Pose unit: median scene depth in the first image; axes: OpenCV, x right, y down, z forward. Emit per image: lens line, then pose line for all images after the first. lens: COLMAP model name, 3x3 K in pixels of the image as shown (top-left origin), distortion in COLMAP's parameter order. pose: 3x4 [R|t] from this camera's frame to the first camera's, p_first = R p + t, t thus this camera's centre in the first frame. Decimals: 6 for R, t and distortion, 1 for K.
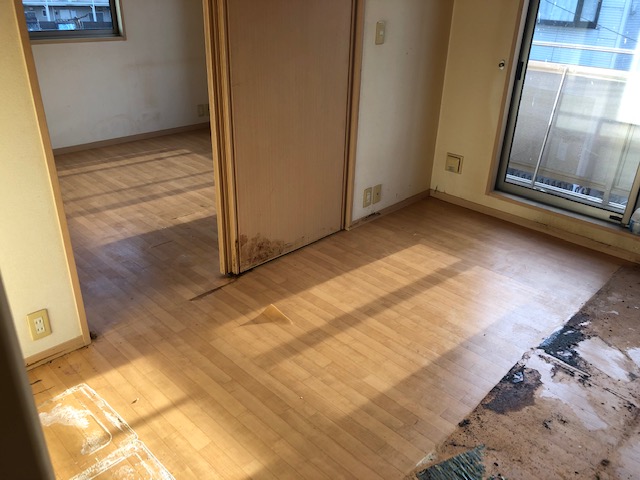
lens RADIAL K [[521.5, 0, 323.7], [0, 521.5, 240.7], [0, 0, 1]] dist [-0.000103, 0.005348]
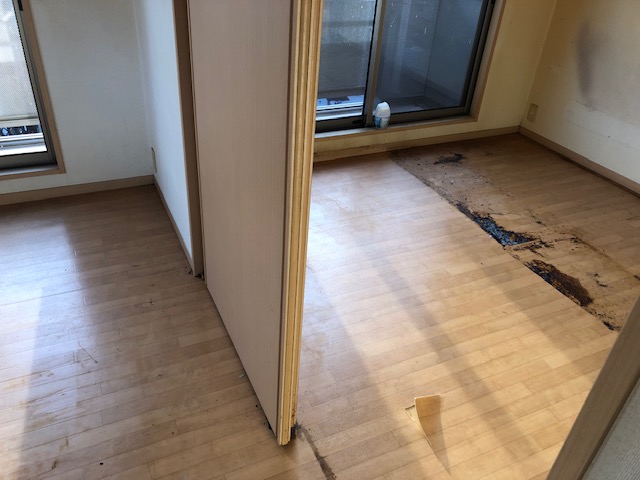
lens RADIAL K [[521.5, 0, 304.8], [0, 521.5, 239.5], [0, 0, 1]] dist [-0.000103, 0.005348]
pose [[0.364078, -0.519330, 0.773139, -0.554326], [0.376425, 0.841340, 0.387880, -0.367214], [-0.851910, 0.149810, 0.501802, 0.708601]]
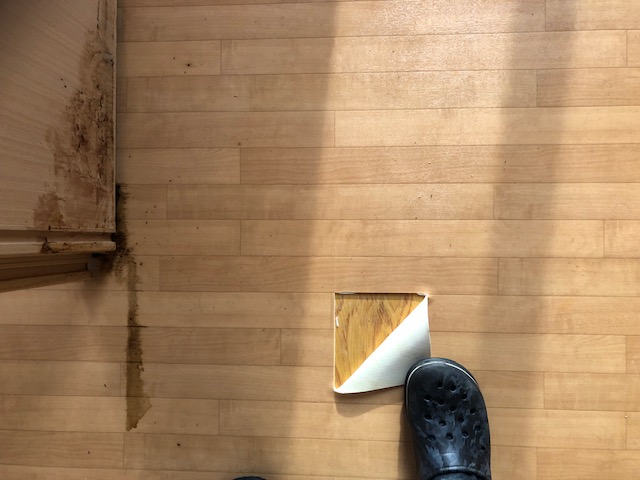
lens RADIAL K [[521.5, 0, 319.8], [0, 521.5, 240.2], [0, 0, 1]] dist [-0.000103, 0.005348]
pose [[0.714721, -0.694799, -0.080178, -0.052766], [0.389833, 0.300562, 0.870456, -0.174128], [-0.580693, -0.653389, 0.485673, 0.838685]]
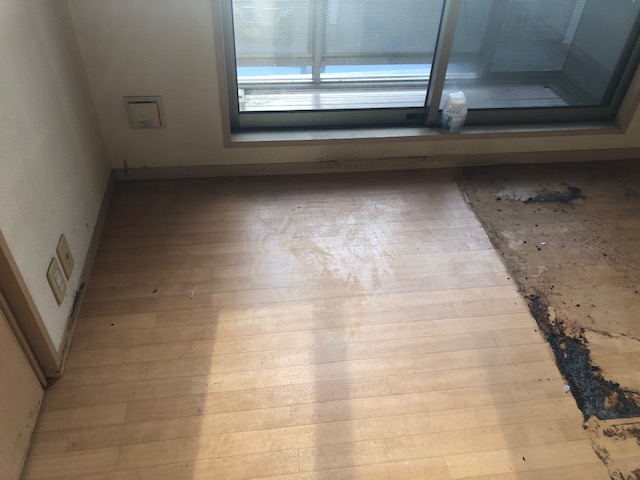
lens RADIAL K [[521.5, 0, 323.7], [0, 521.5, 240.0], [0, 0, 1]] dist [-0.000103, 0.005348]
pose [[0.611695, -0.519835, 0.596323, -0.021527], [0.324750, 0.852358, 0.409907, -0.277403], [-0.721365, -0.057082, 0.690199, 0.726030]]
